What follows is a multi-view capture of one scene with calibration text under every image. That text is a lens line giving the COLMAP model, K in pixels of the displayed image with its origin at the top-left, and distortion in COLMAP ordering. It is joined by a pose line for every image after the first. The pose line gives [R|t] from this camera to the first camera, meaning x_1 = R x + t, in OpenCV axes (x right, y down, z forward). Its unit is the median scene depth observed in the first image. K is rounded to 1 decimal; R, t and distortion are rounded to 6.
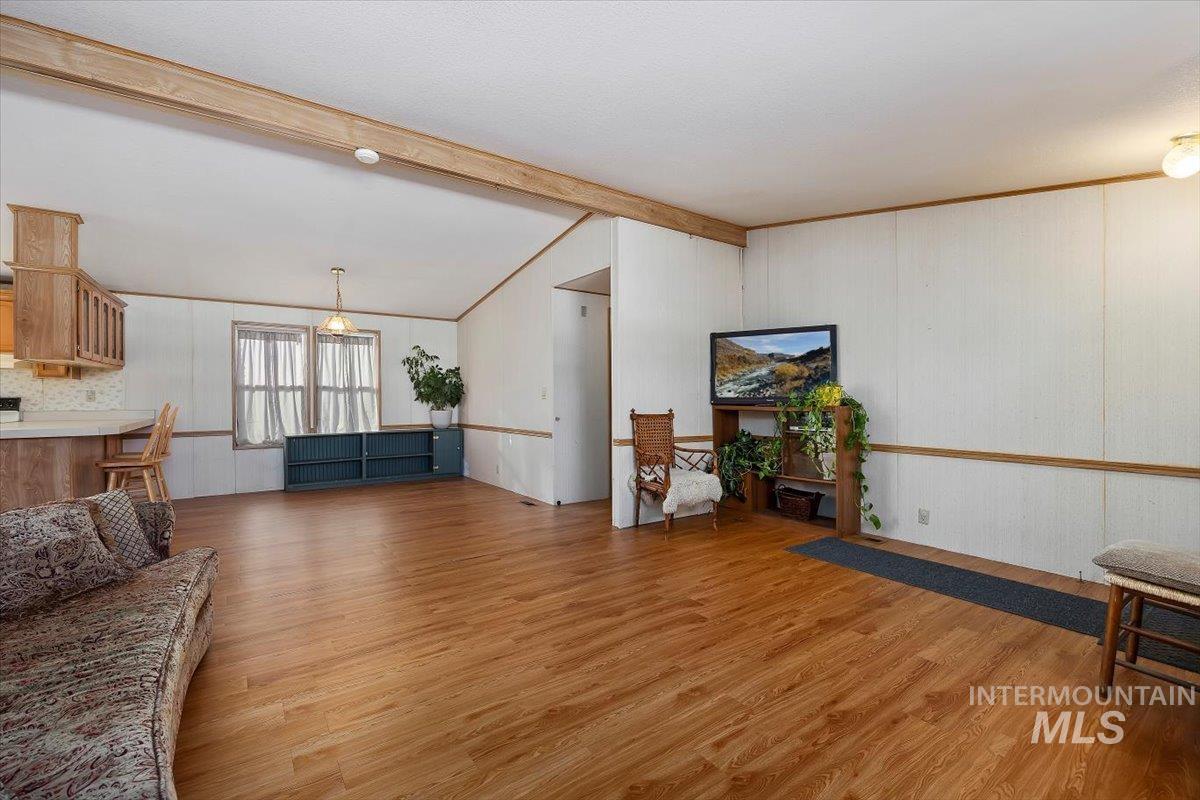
lens RADIAL K [[511.3, 0, 581.5], [0, 511.3, 402.2], [0, 0, 1]] dist [-0.008740, -0.000213]
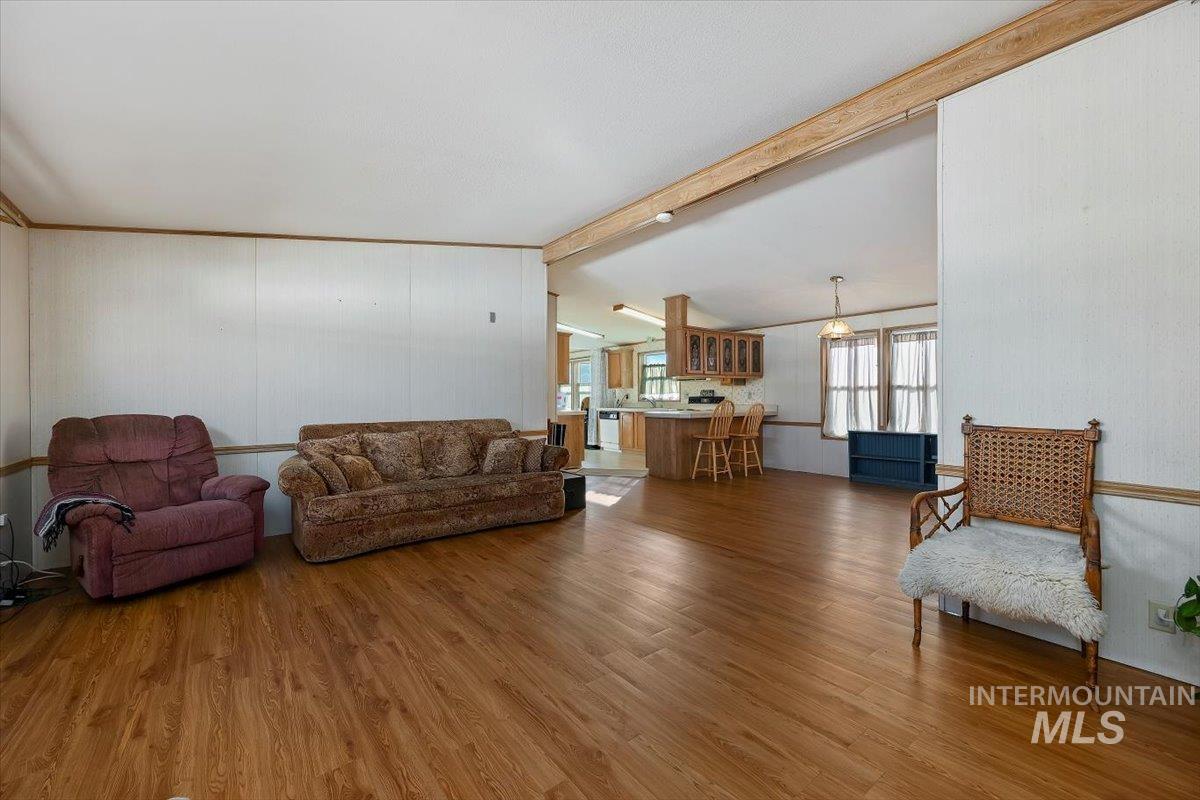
lens RADIAL K [[476.9, 0, 616.8], [0, 476.9, 402.6], [0, 0, 1]] dist [-0.000930, -0.000363]
pose [[0.089534, 0.012259, -0.995908, 0.476775], [-0.008332, 0.999898, 0.011559, -0.004075], [0.995949, 0.007263, 0.089627, 0.439028]]
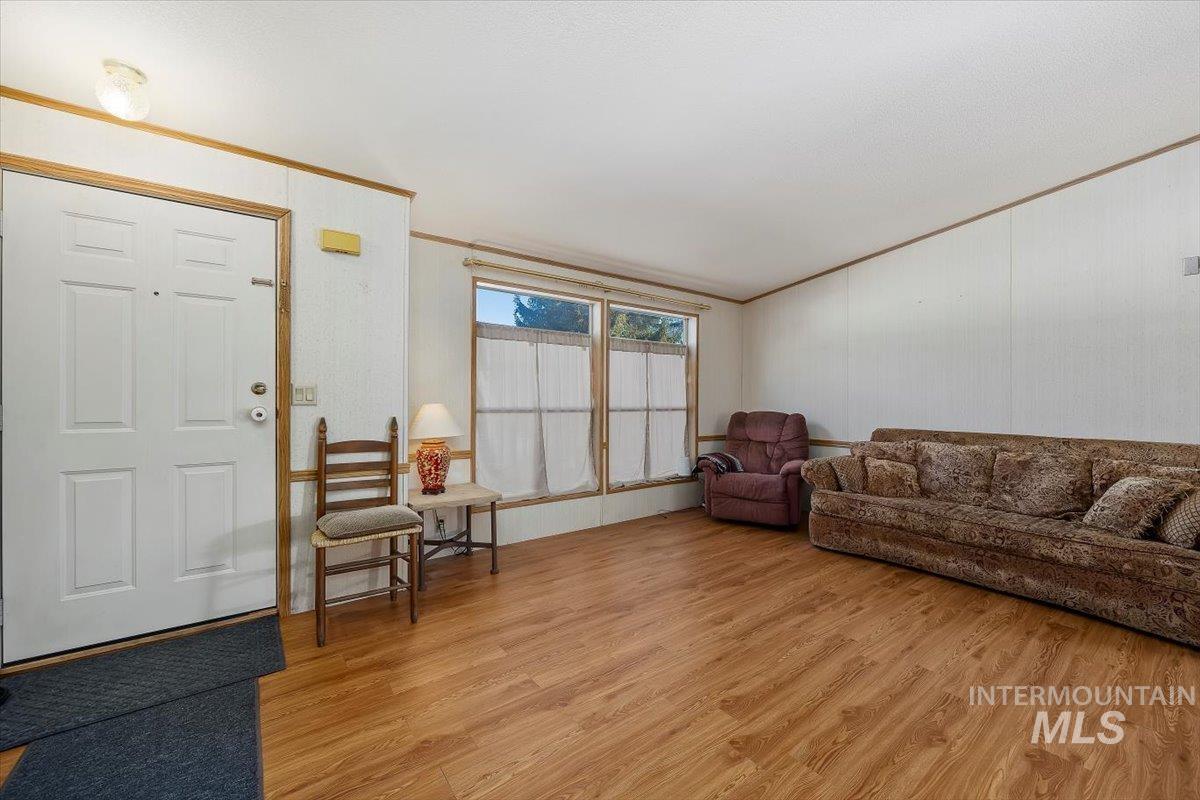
lens RADIAL K [[476.9, 0, 604.5], [0, 476.9, 385.9], [0, 0, 1]] dist [-0.000930, -0.000363]
pose [[-0.998018, -0.013124, -0.061539, 0.209526], [-0.012245, 0.999818, -0.014644, -0.007558], [0.061720, -0.013862, -0.997997, 0.767427]]
